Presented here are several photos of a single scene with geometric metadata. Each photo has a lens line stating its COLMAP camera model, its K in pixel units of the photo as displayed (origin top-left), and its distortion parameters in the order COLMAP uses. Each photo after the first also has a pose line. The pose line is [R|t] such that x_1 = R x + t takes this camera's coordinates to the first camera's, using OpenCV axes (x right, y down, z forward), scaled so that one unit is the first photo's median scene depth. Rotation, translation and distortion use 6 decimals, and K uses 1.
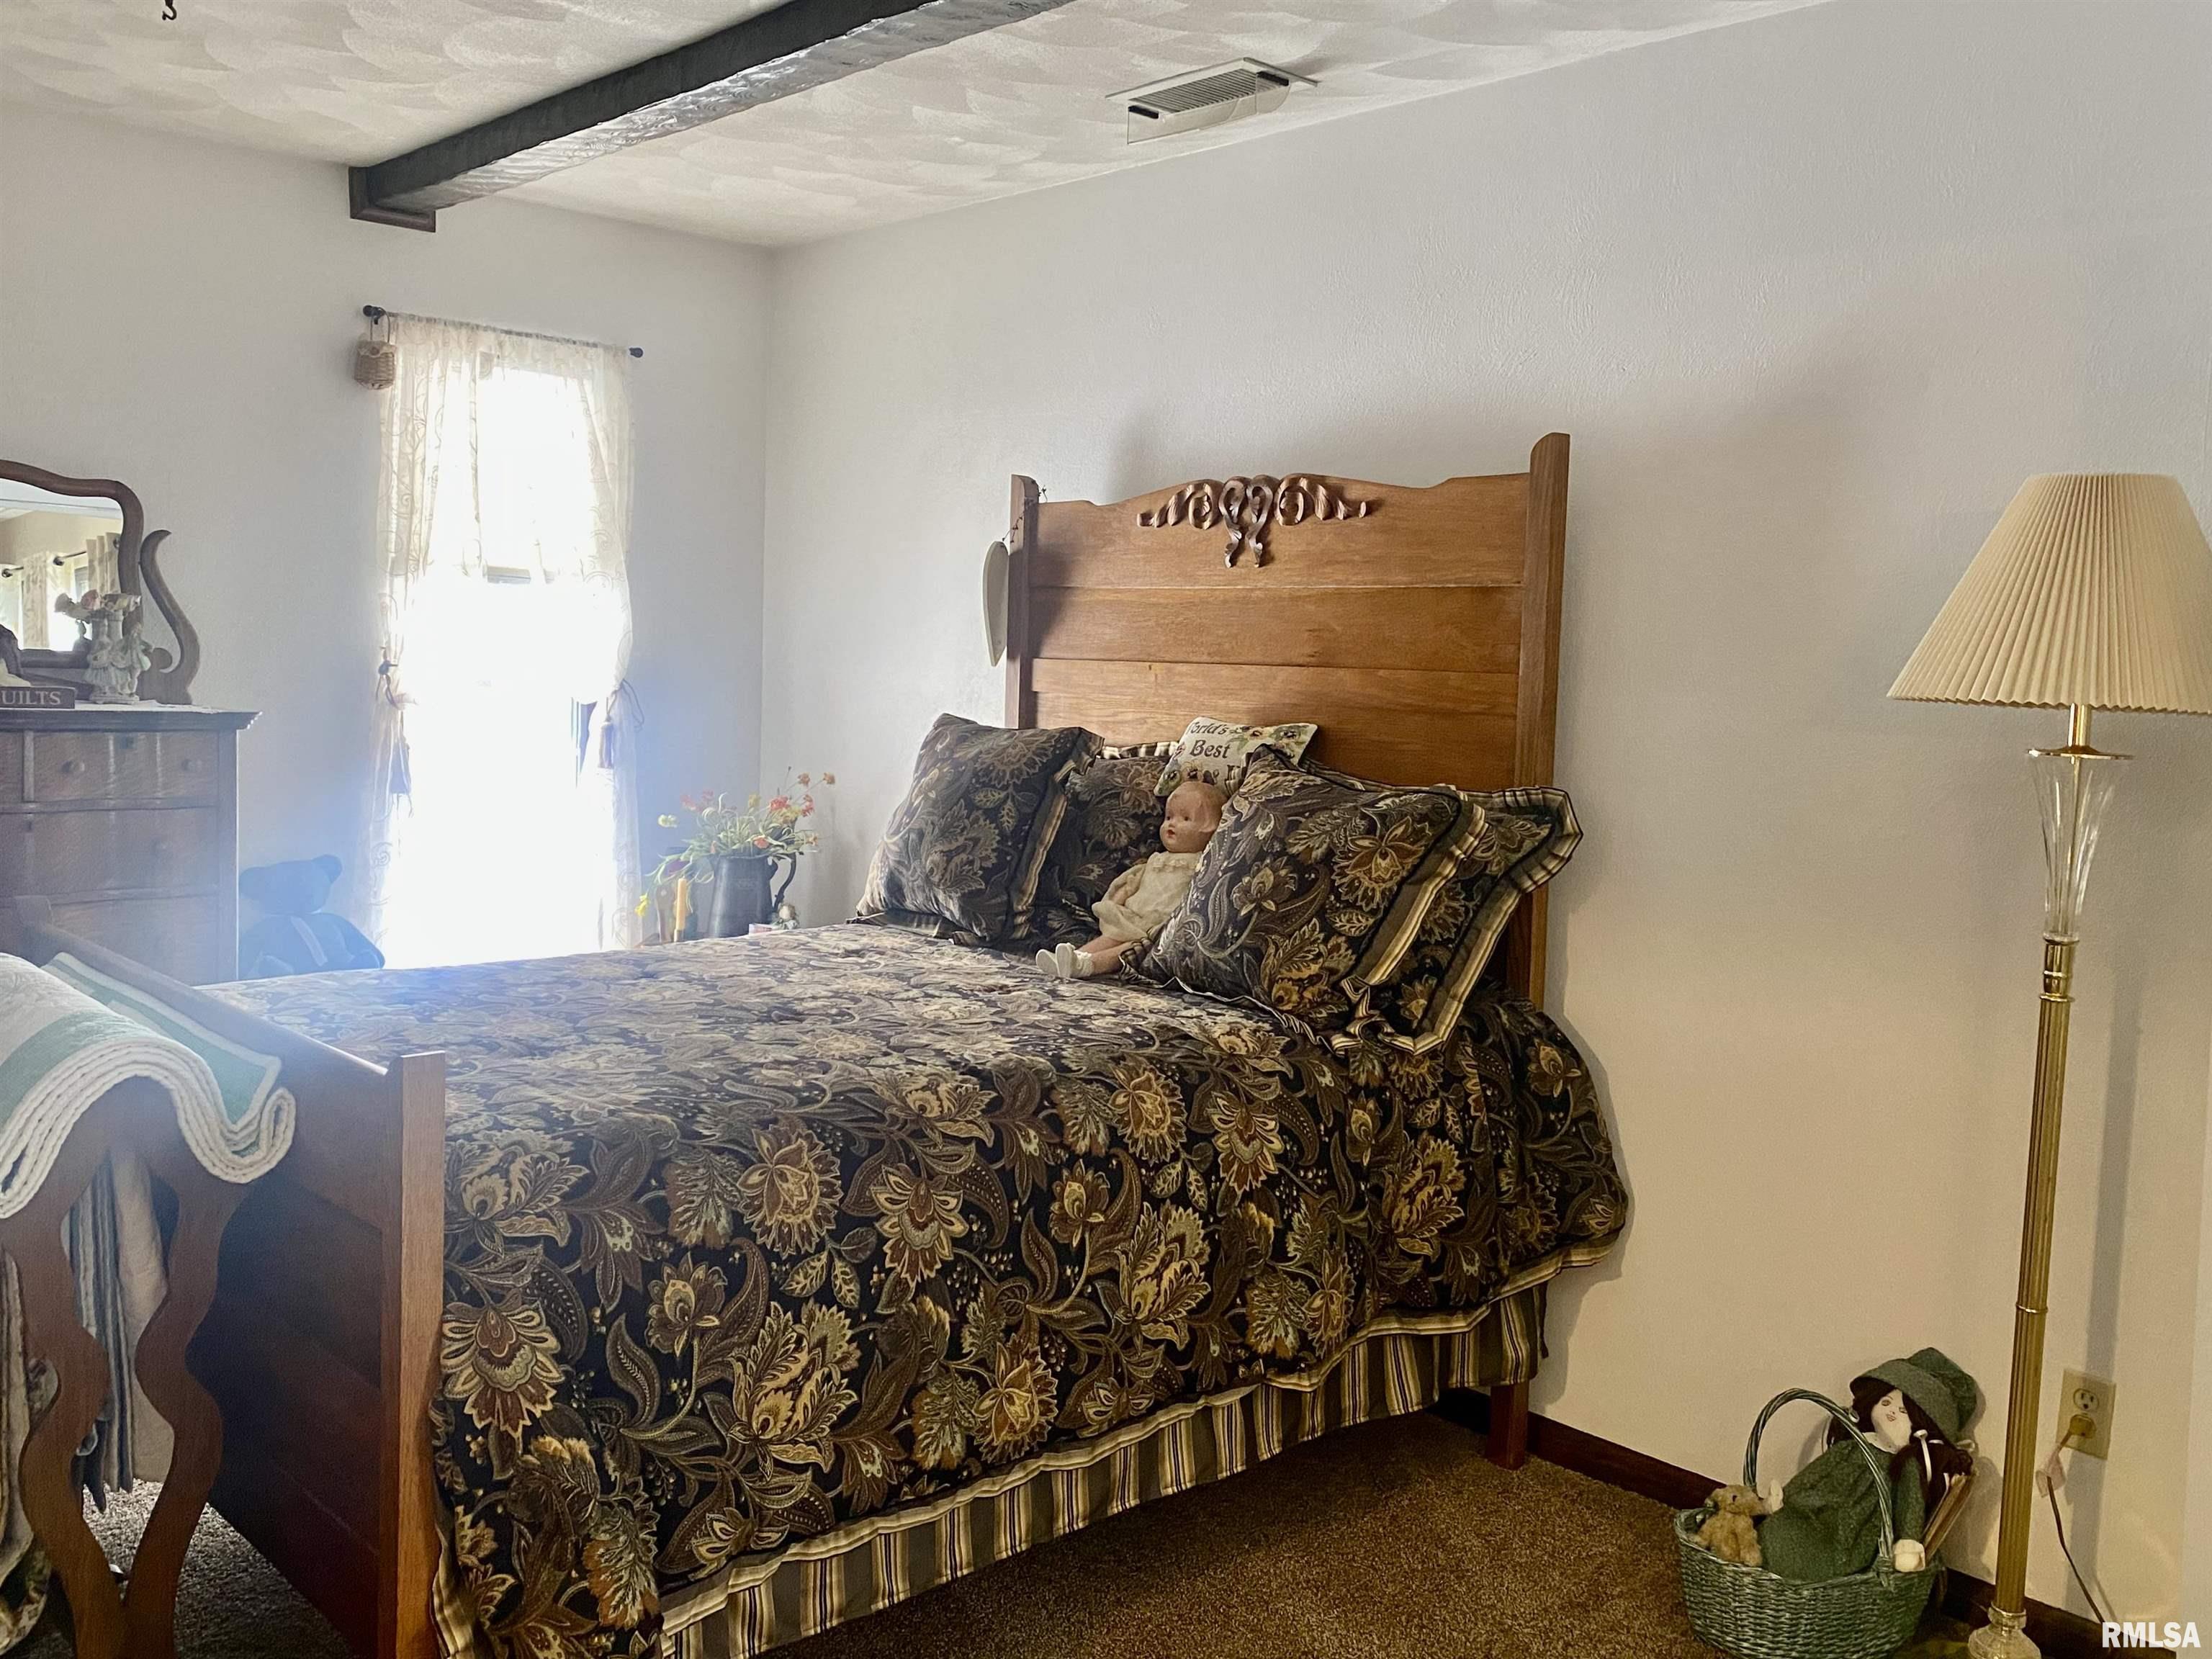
lens RADIAL K [[1900.5, 0, 1112.3], [0, 1900.5, 801.9], [0, 0, 1]] dist [0.054004, -0.076407]
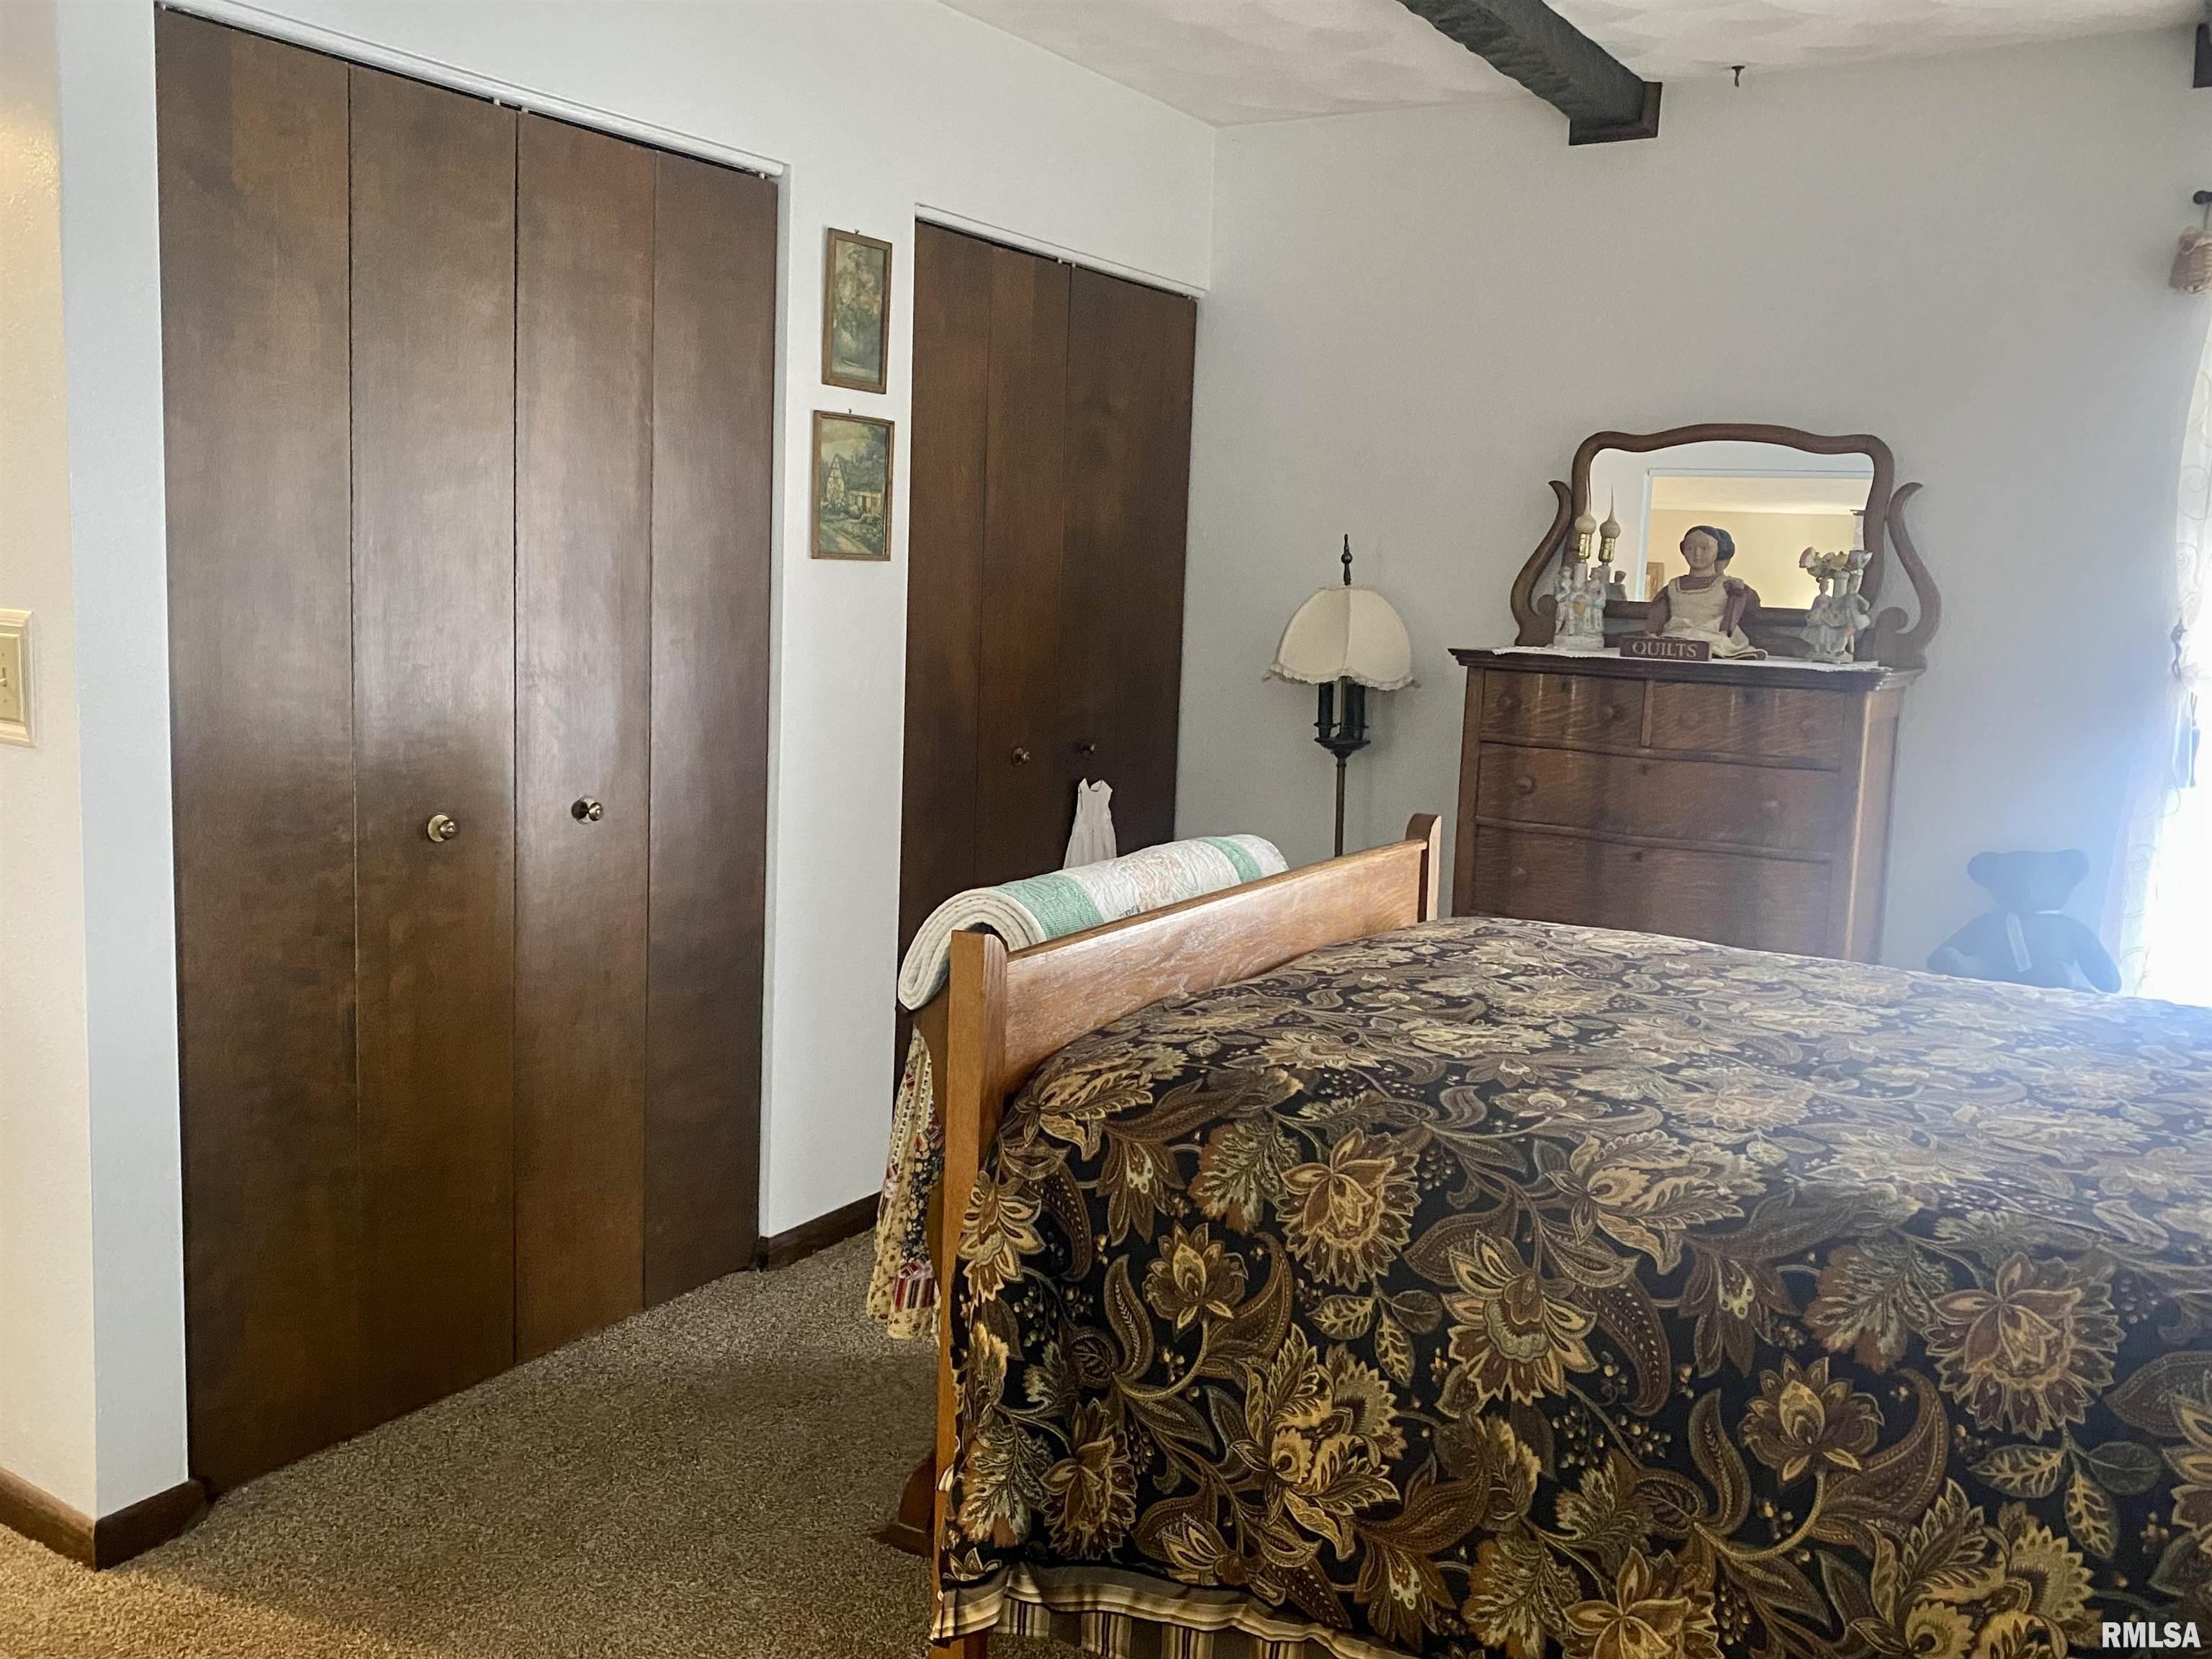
lens RADIAL K [[1900.5, 0, 1100.1], [0, 1900.5, 804.7], [0, 0, 1]] dist [0.054004, -0.076407]
pose [[0.254469, 0.087139, -0.963147, 0.435492], [-0.093921, 0.993451, 0.065066, -0.011273], [0.962509, 0.073903, 0.260986, 0.491766]]
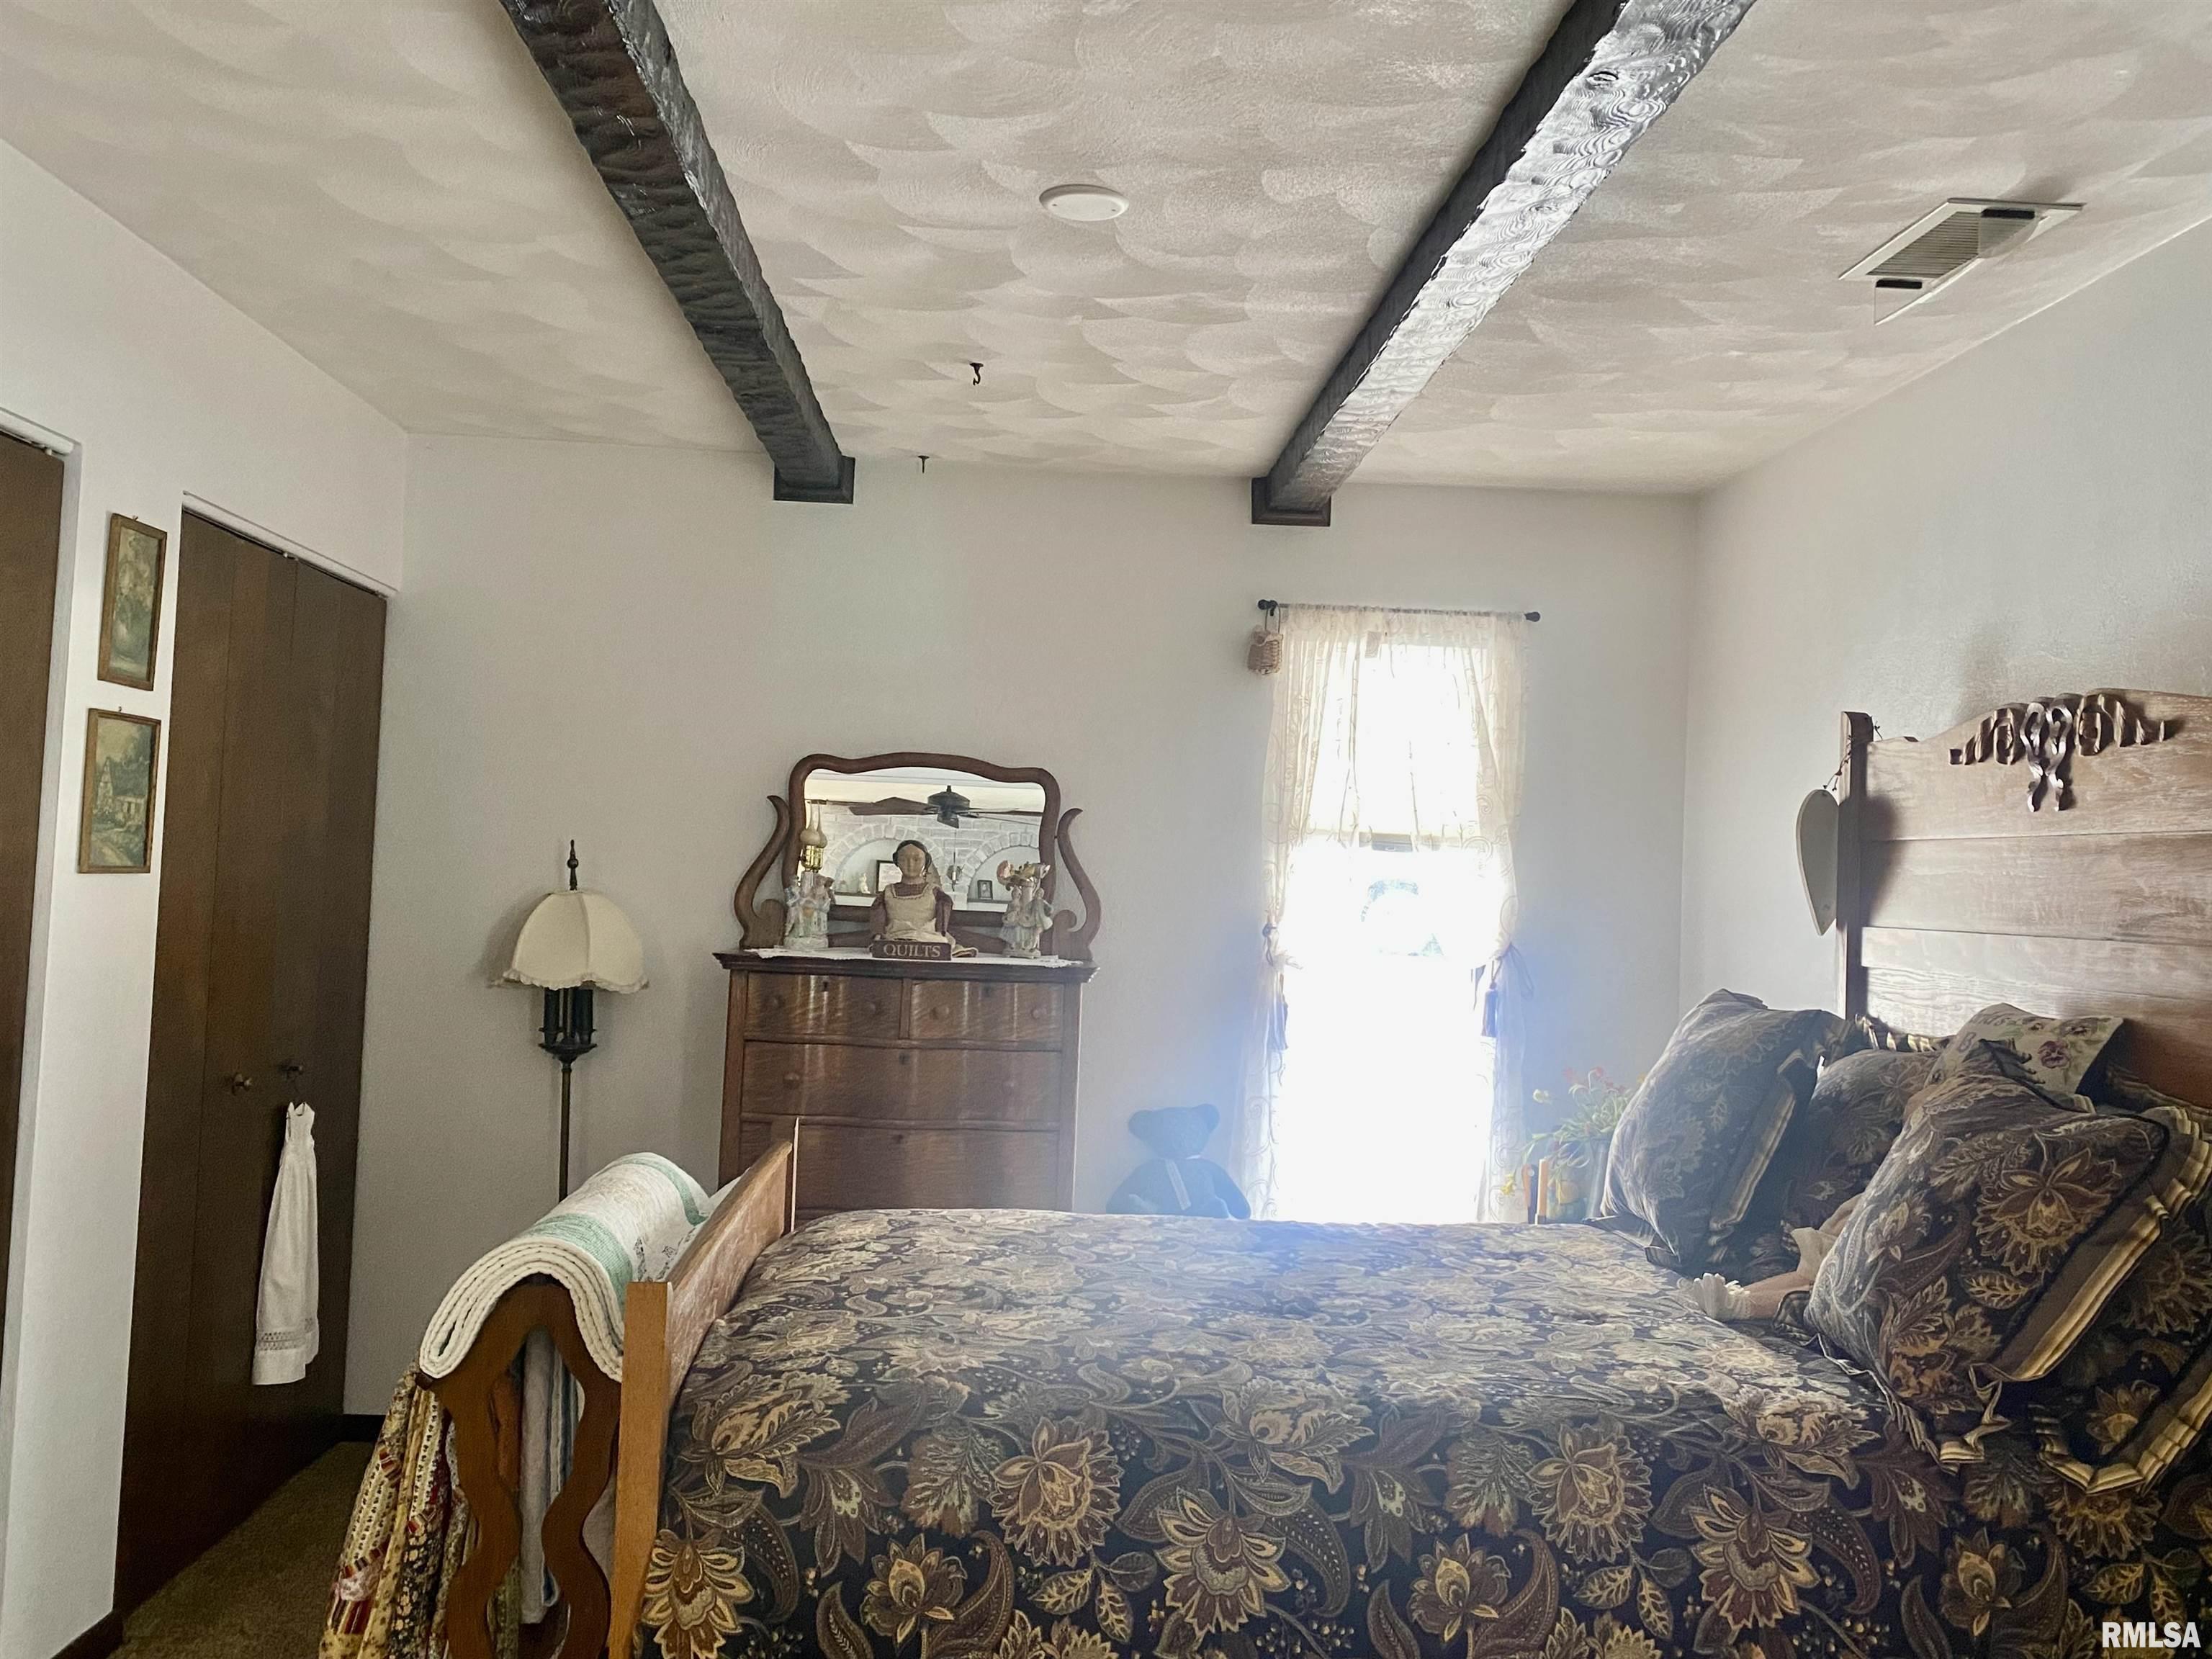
lens RADIAL K [[1900.5, 0, 1104.4], [0, 1900.5, 791.4], [0, 0, 1]] dist [0.054004, -0.076407]
pose [[0.765471, -0.037105, -0.642399, 0.341619], [-0.056303, 0.990645, -0.124310, -0.015204], [0.641002, 0.131324, 0.756221, 0.193736]]
